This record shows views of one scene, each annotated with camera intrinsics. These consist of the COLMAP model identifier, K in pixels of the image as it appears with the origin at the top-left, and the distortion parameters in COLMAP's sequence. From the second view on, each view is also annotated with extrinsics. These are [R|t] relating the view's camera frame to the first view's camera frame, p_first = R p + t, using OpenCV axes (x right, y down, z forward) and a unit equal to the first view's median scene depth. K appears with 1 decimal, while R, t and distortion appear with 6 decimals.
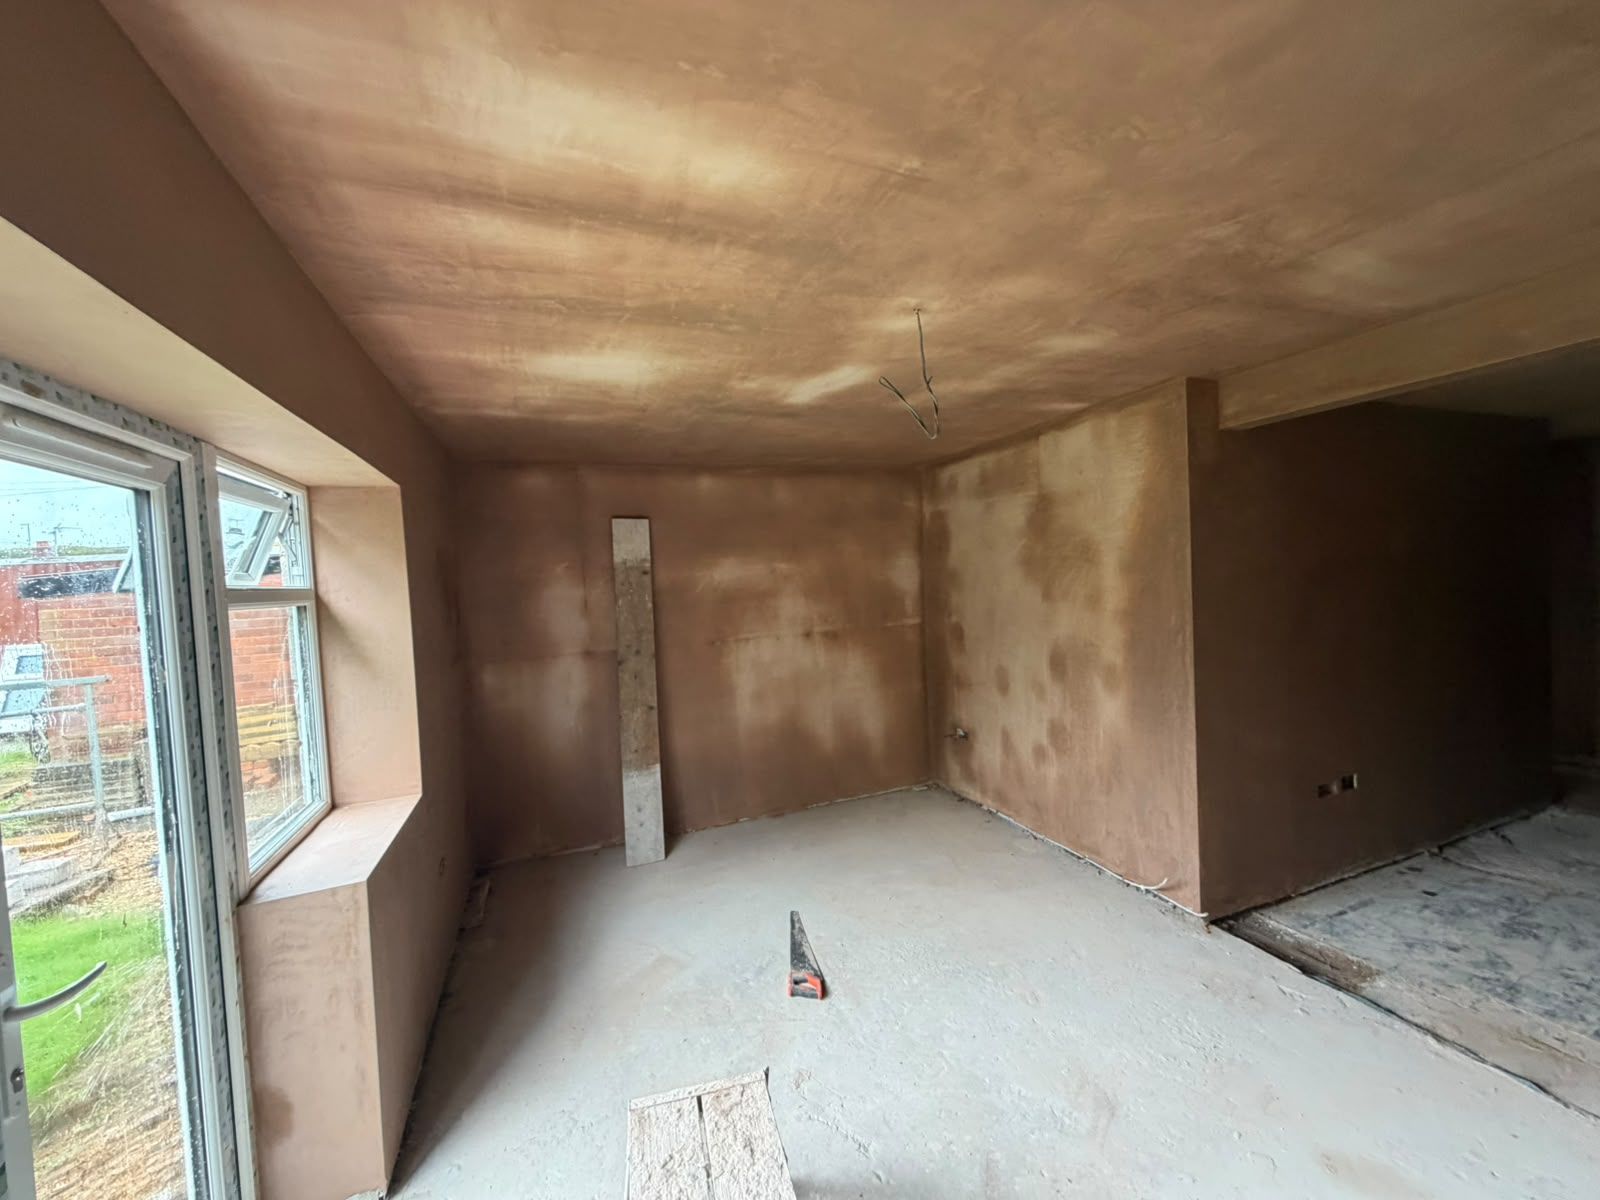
lens RADIAL K [[637.9, 0, 798.4], [0, 637.9, 601.7], [0, 0, 1]] dist [-0.000259, -0.000042]
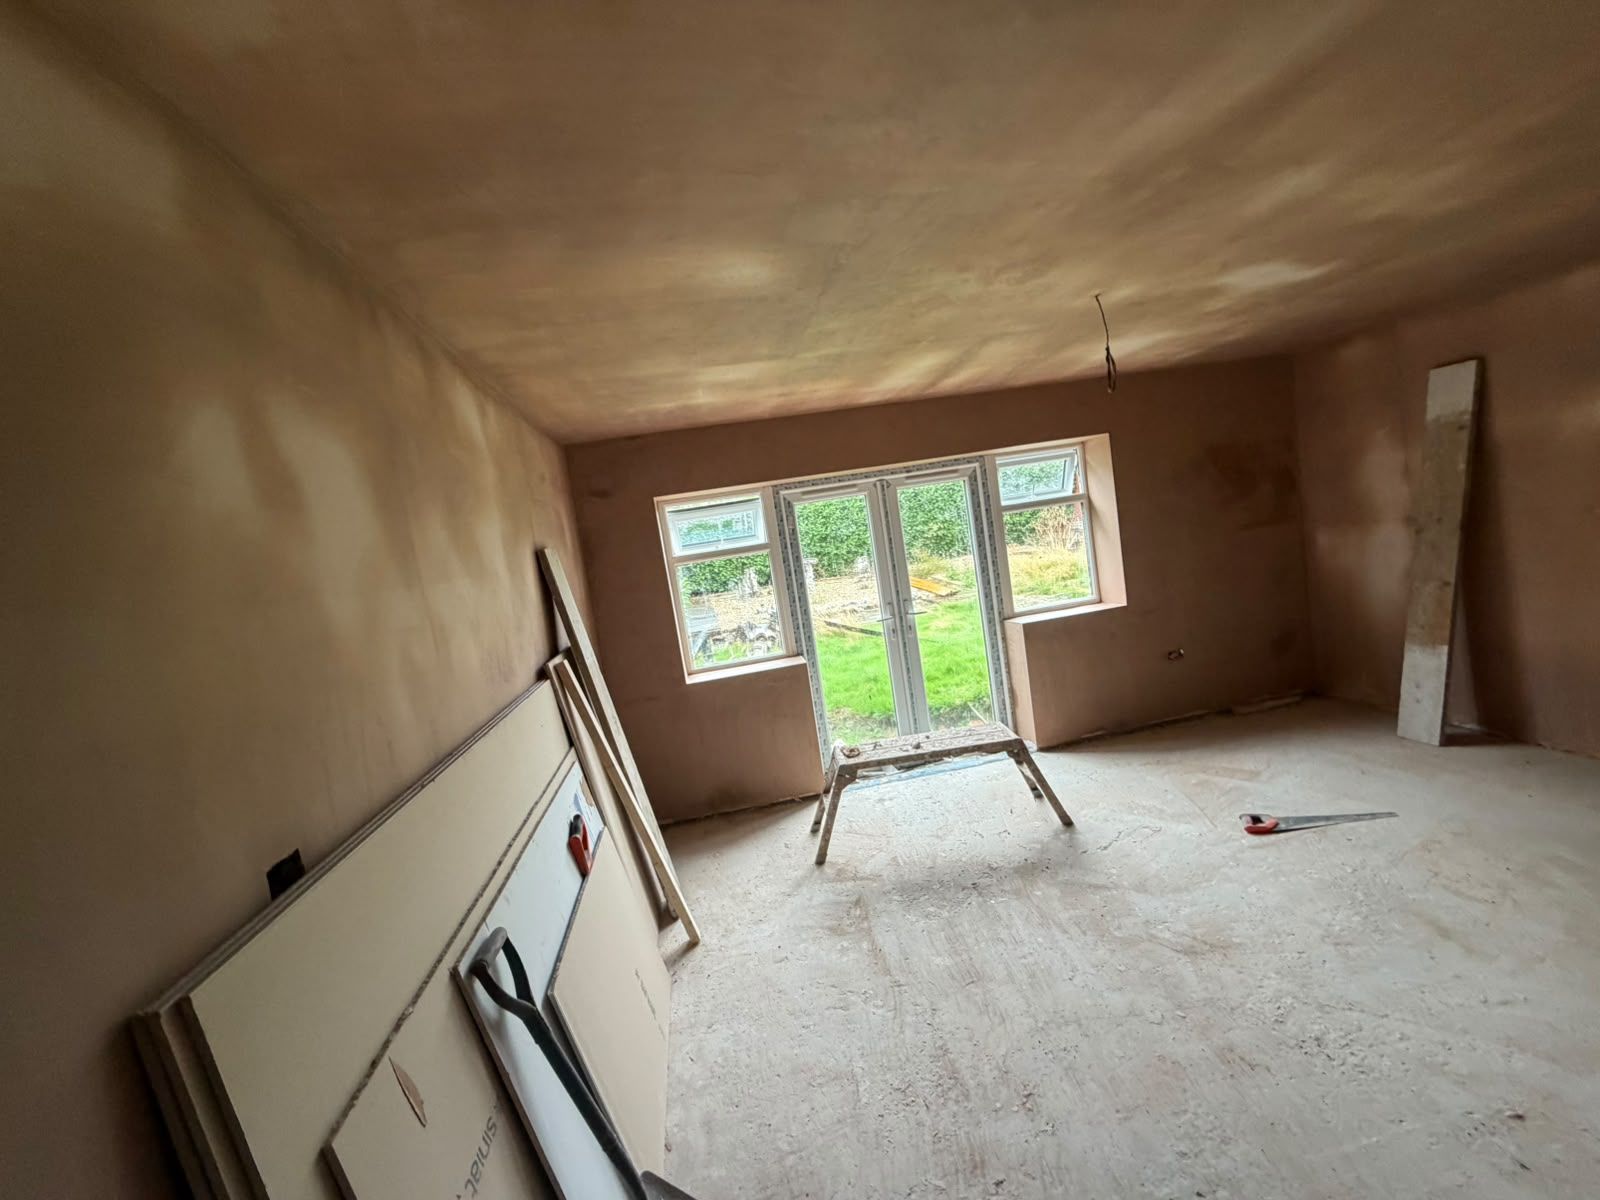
lens RADIAL K [[643.2, 0, 796.0], [0, 643.2, 602.1], [0, 0, 1]] dist [-0.002795, -0.000562]
pose [[-0.206048, 0.166757, -0.964228, 0.844226], [0.123216, 0.981951, 0.143491, -0.050970], [0.970753, -0.089243, -0.222877, 0.314841]]
